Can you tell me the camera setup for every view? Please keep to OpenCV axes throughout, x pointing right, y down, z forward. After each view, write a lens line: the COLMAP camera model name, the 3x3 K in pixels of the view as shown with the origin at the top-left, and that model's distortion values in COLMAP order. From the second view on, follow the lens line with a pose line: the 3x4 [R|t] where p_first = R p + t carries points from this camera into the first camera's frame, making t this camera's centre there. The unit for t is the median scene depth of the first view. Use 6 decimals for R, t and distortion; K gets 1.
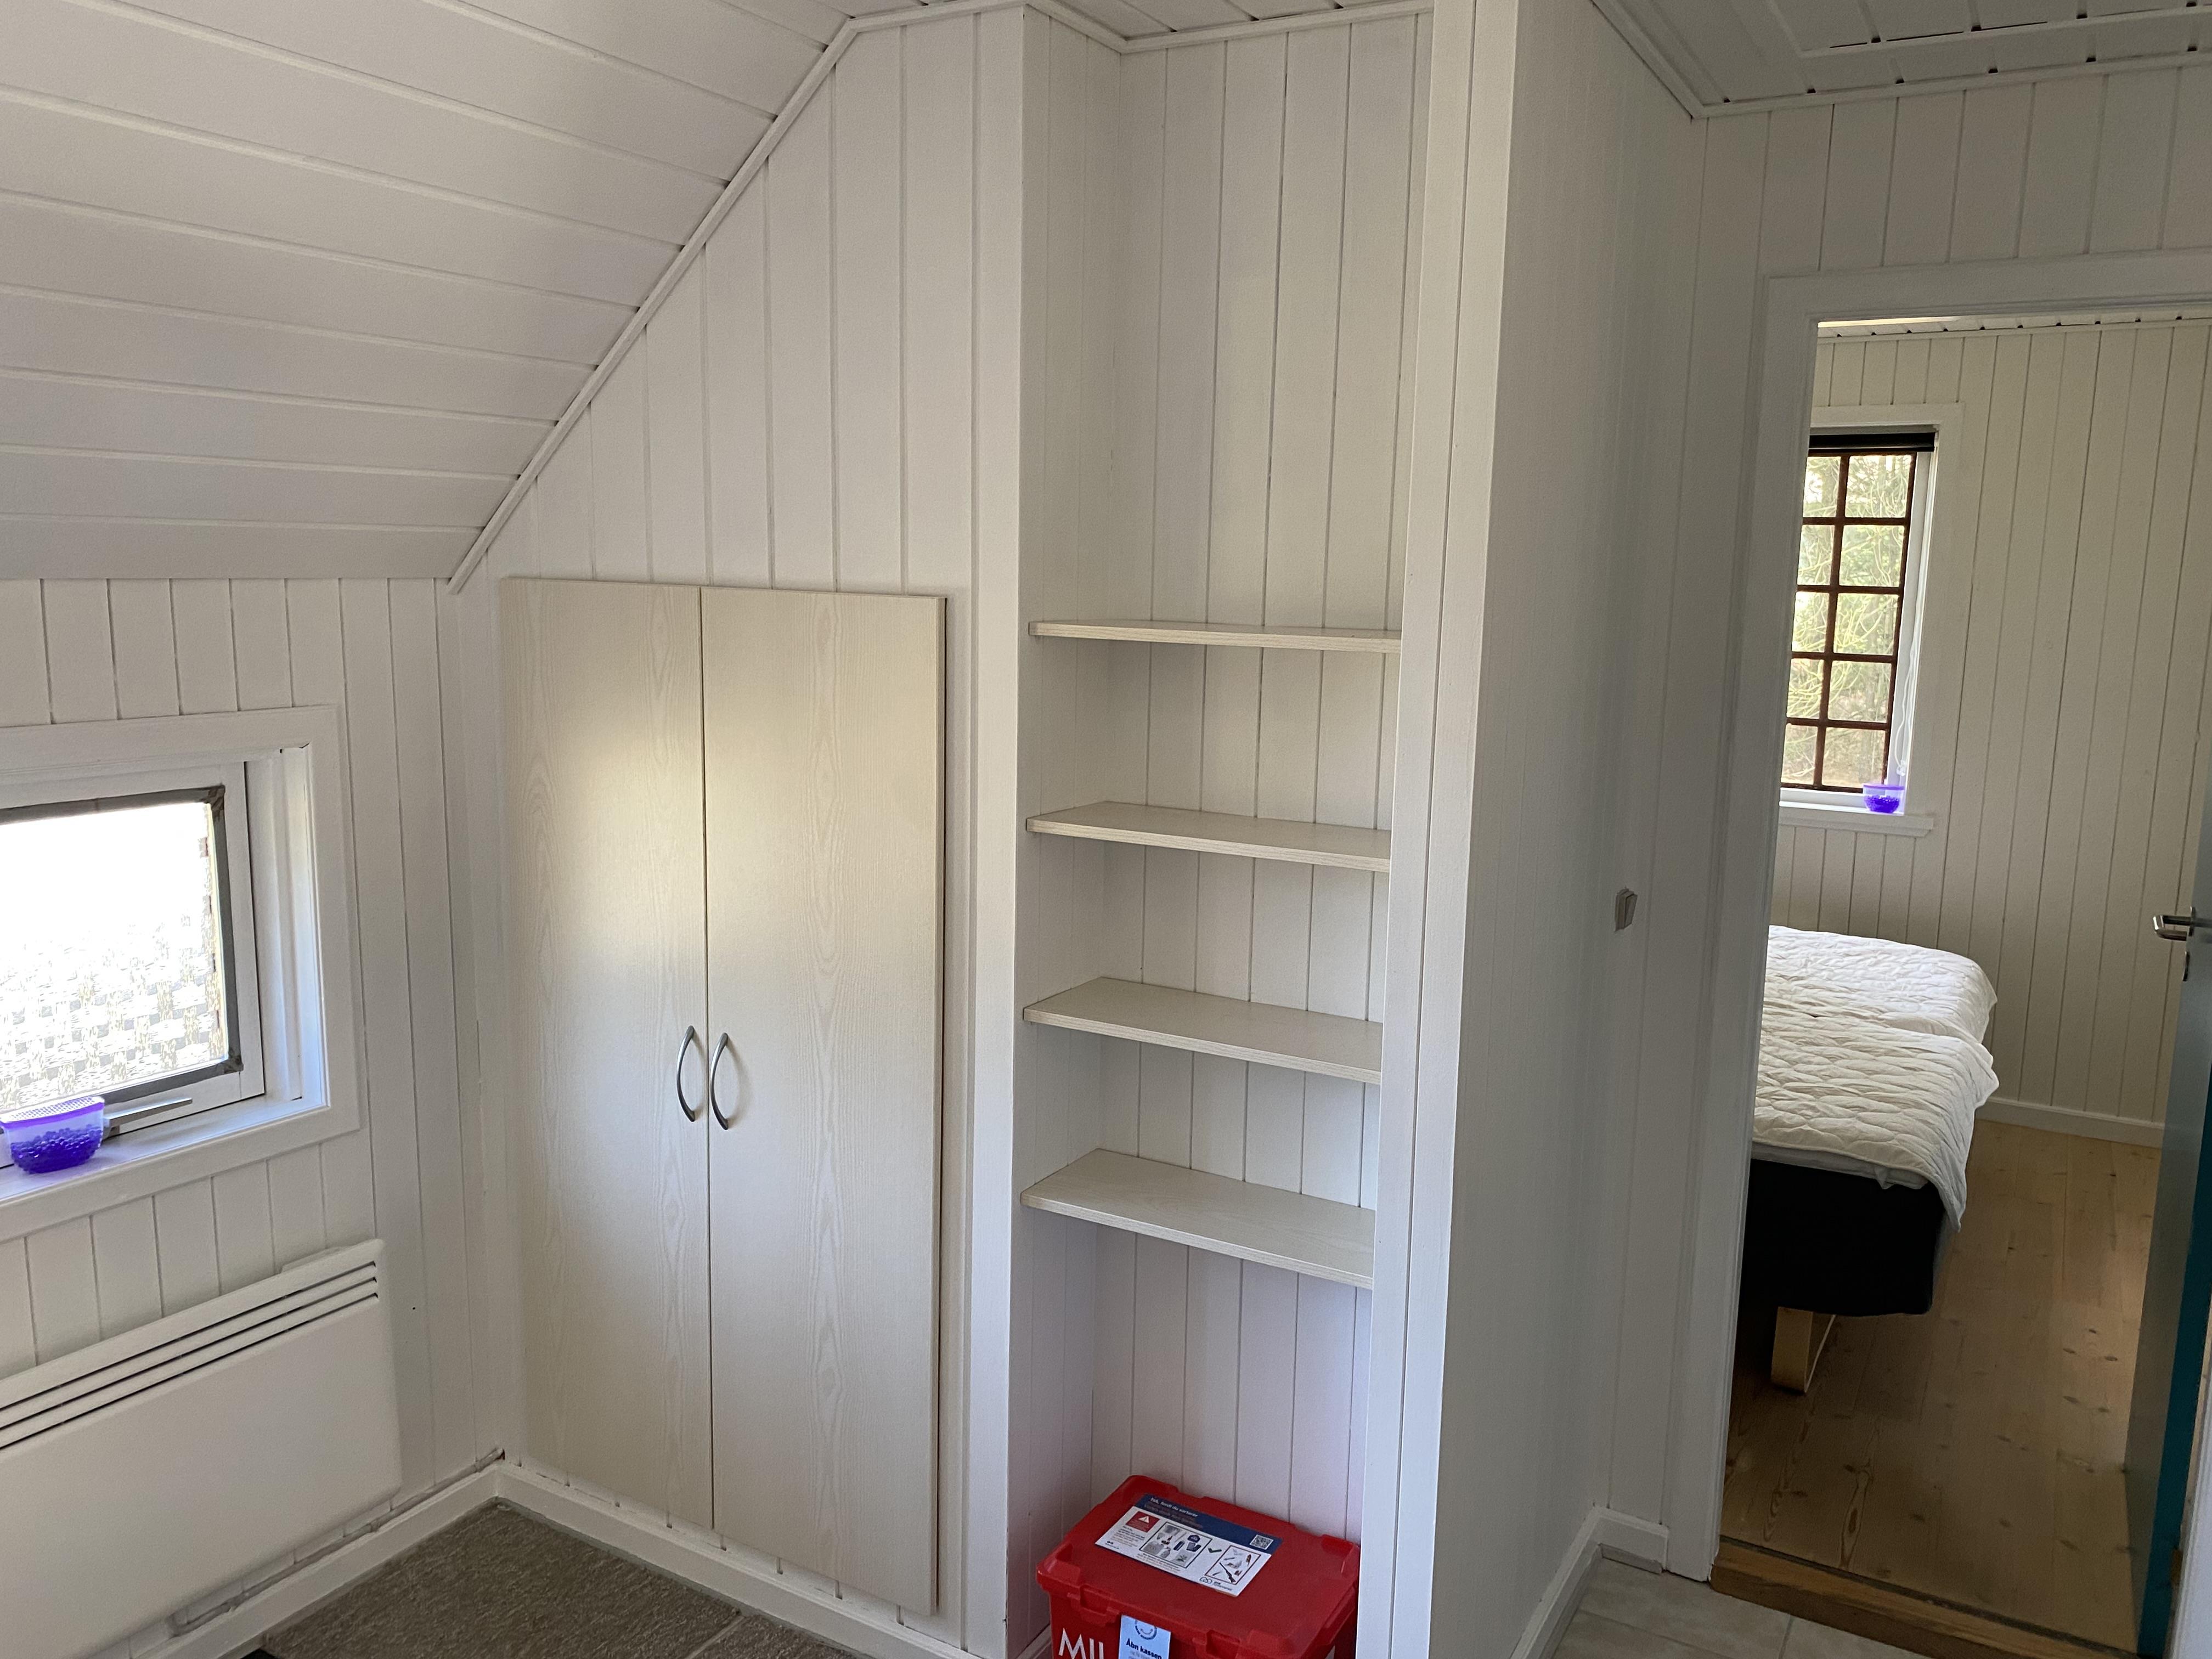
lens RADIAL K [[1667.6, 0, 1133.5], [0, 1667.6, 835.4], [0, 0, 1]] dist [0.046590, -0.027573]
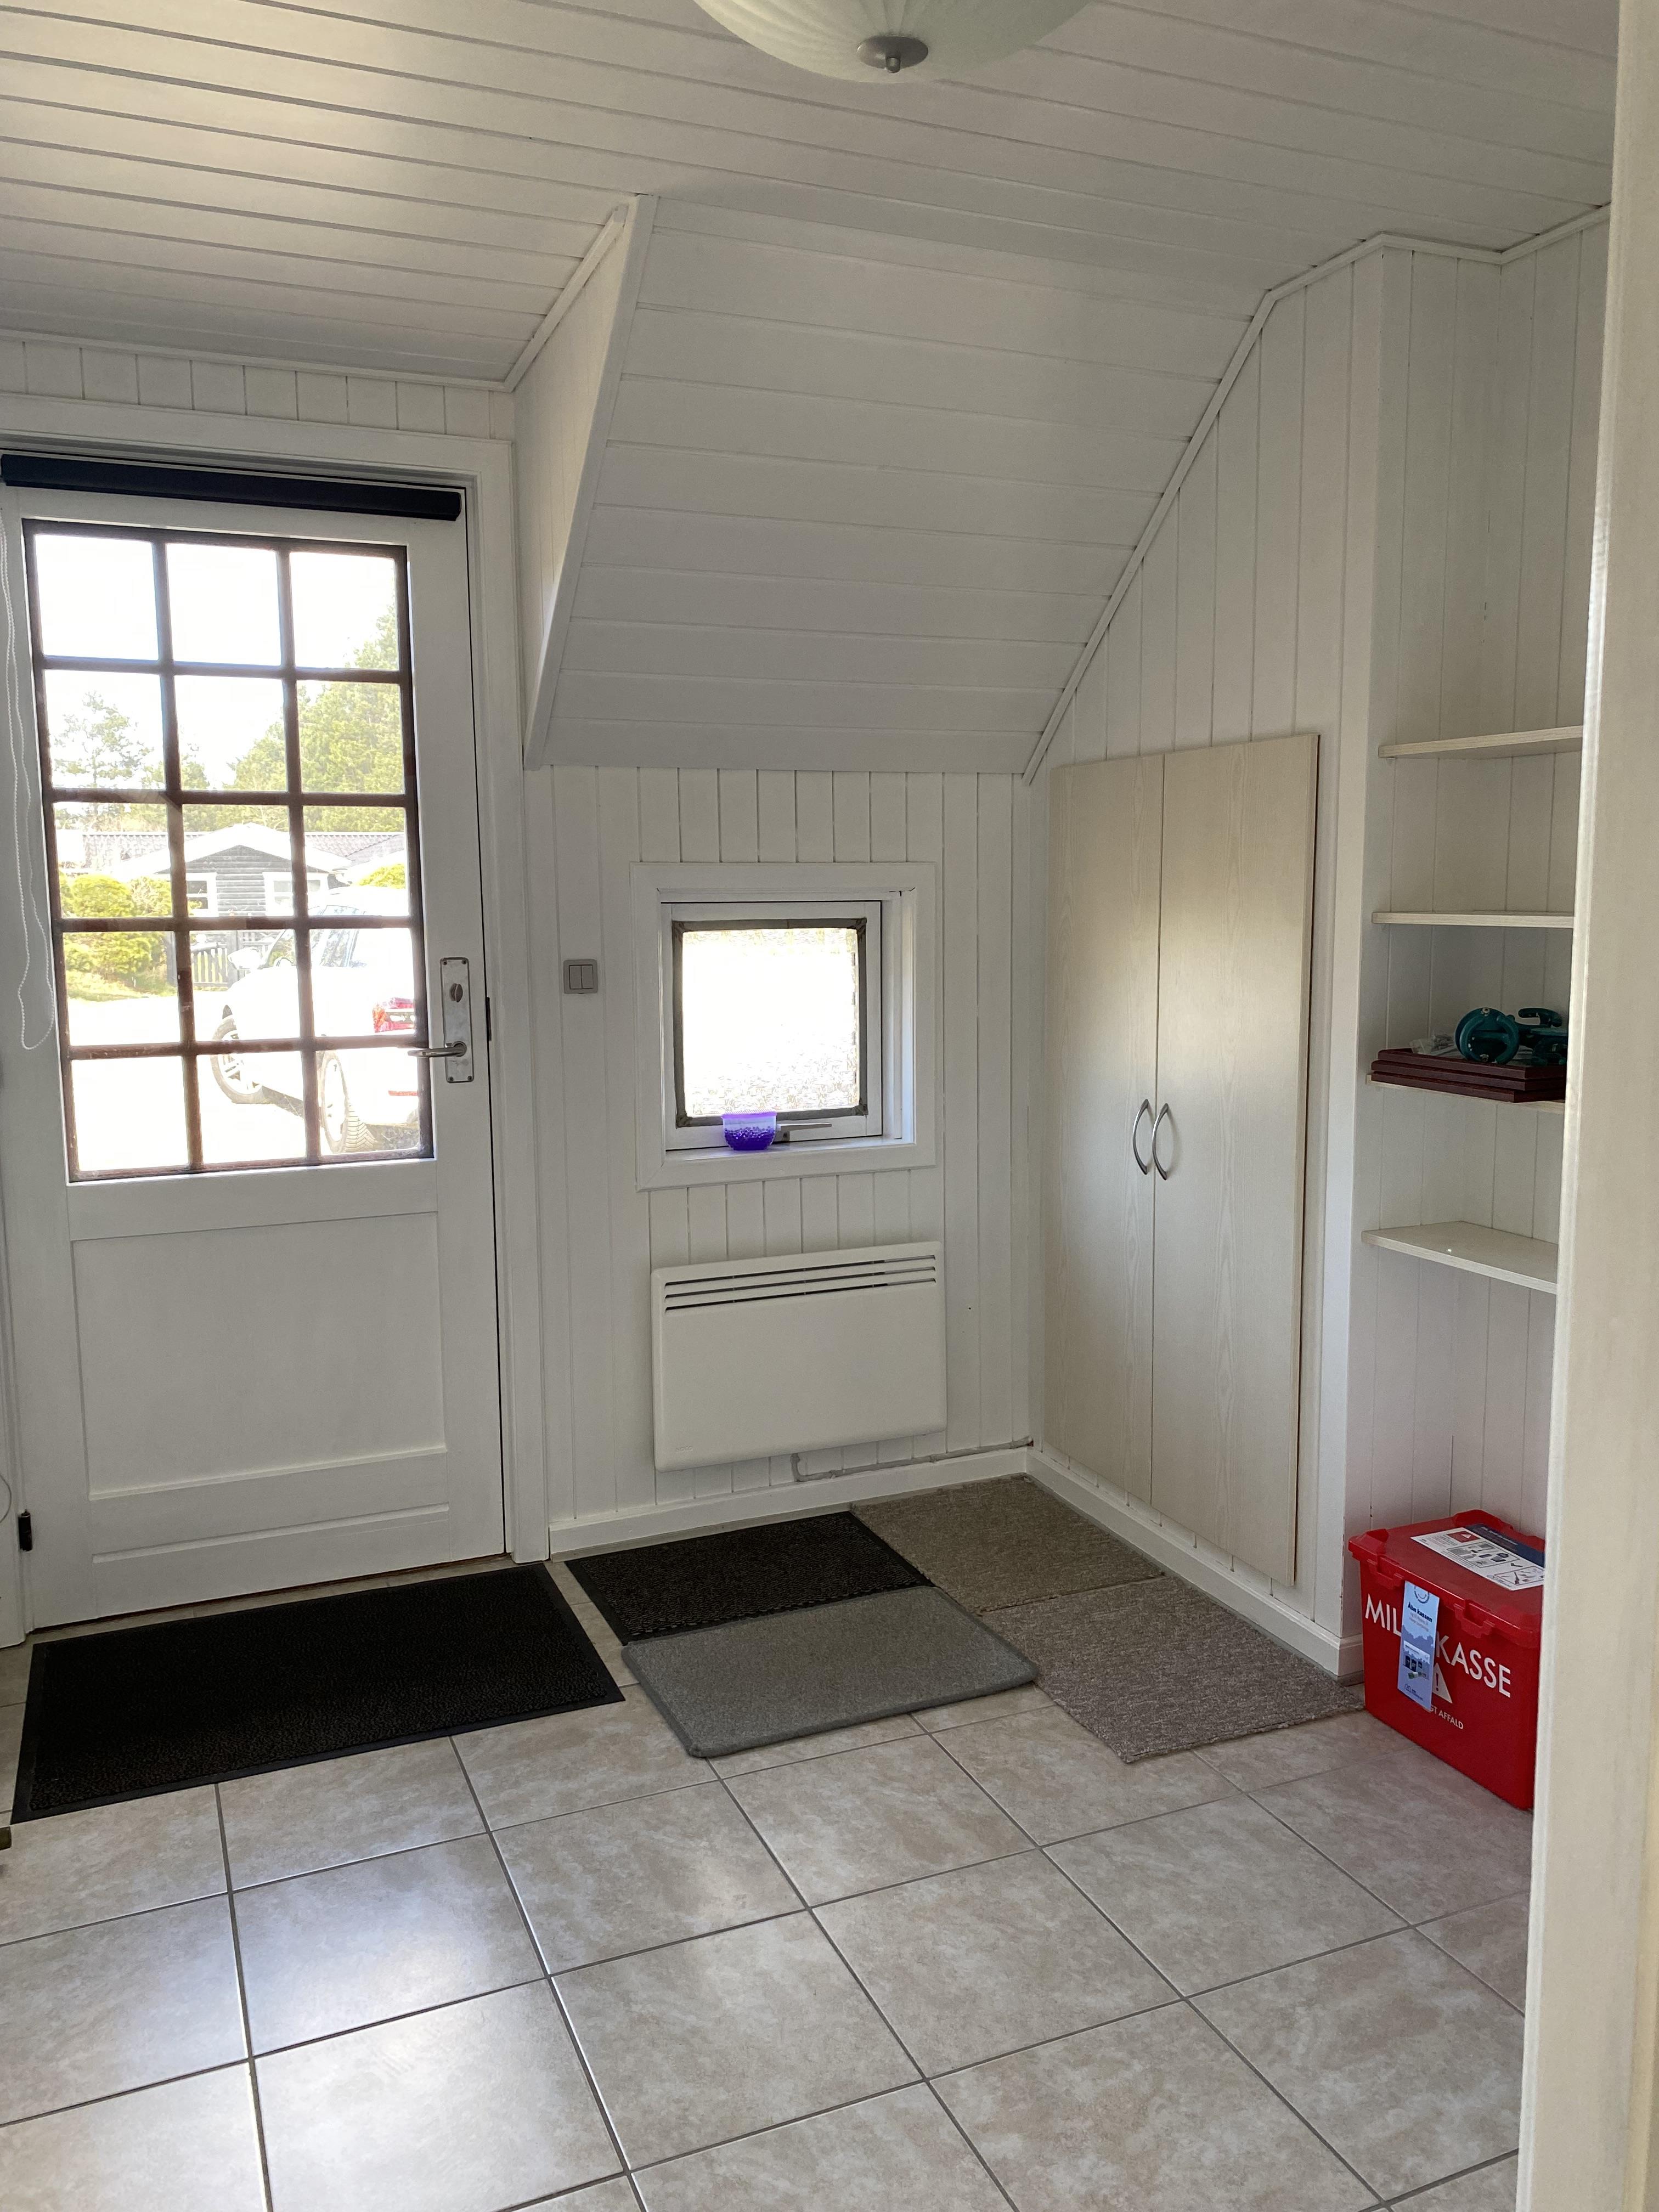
lens RADIAL K [[1667.6, 0, 825.3], [0, 1667.6, 1100.2], [0, 0, 1]] dist [0.046590, -0.027573]
pose [[0.789829, 0.042596, -0.611846, 0.330063], [-0.065448, 0.997743, -0.015026, 0.152738], [0.609824, 0.051912, 0.790835, -0.165128]]
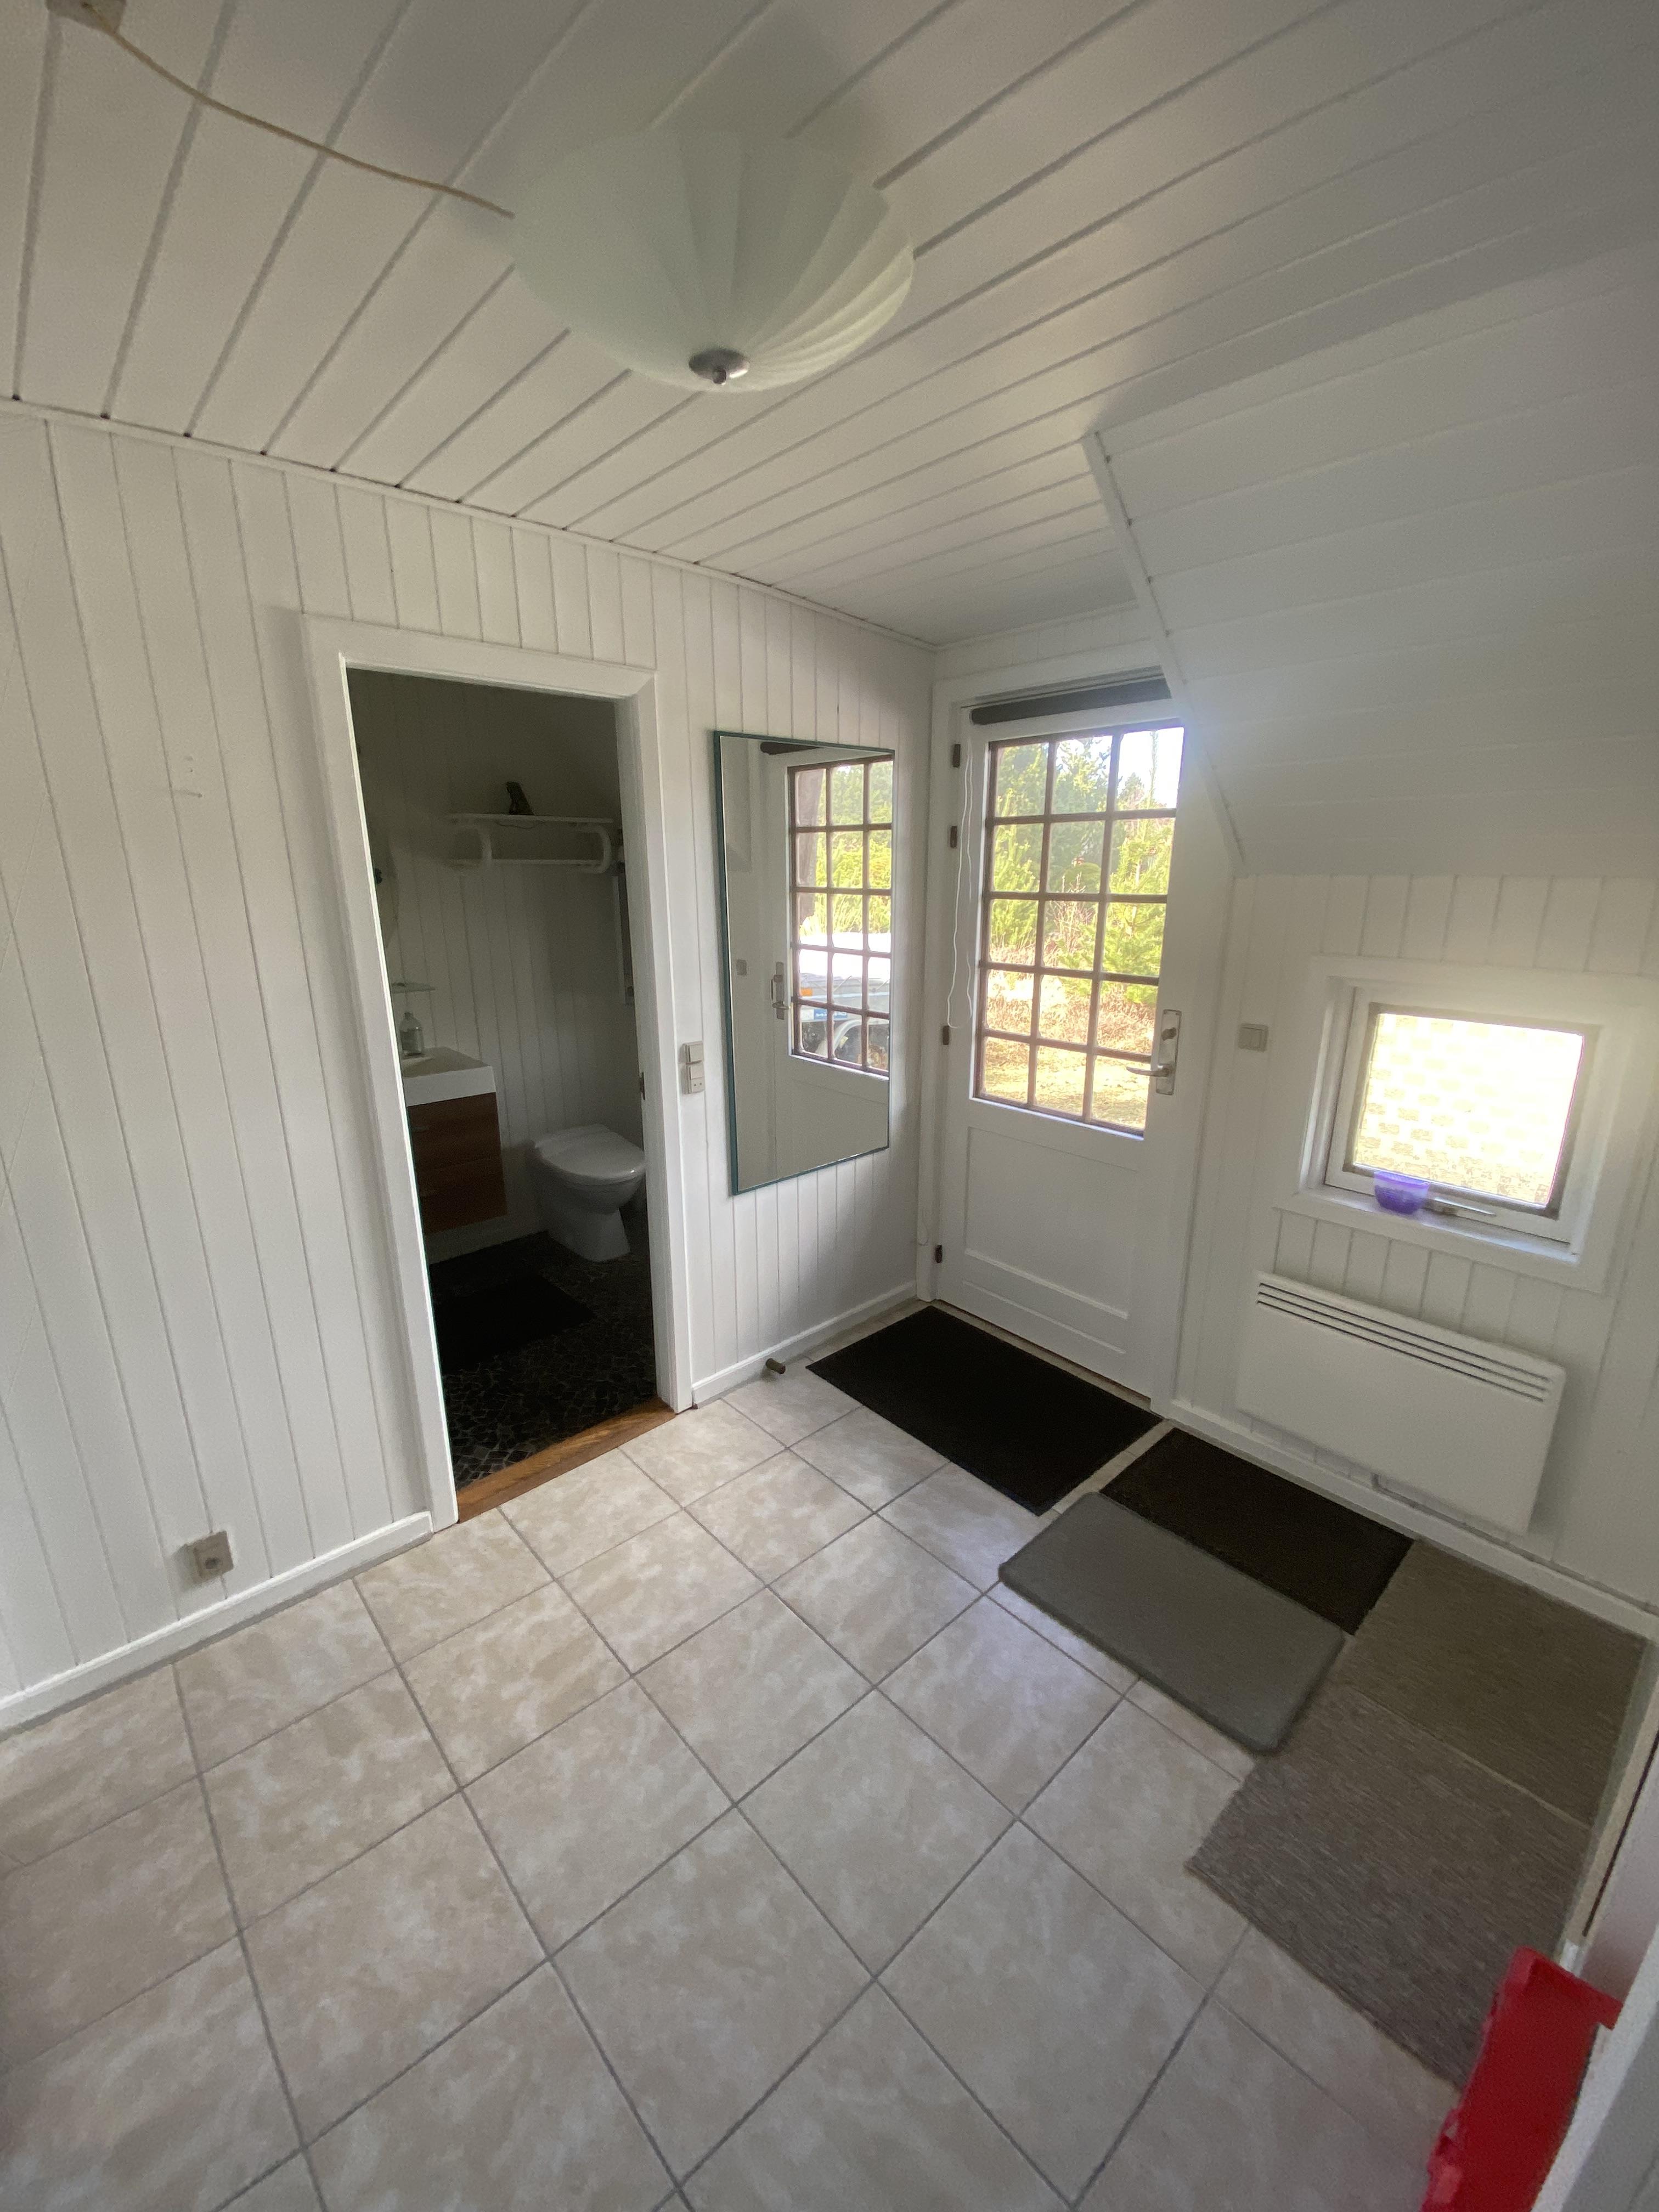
lens RADIAL K [[887.6, 0, 848.1], [0, 887.6, 1106.5], [0, 0, 1]] dist [0.005009, -0.012404]
pose [[-0.310213, 0.218440, -0.925231, 0.361588], [-0.164218, 0.946301, 0.278473, -0.069249], [0.936376, 0.238326, -0.257683, 0.608358]]
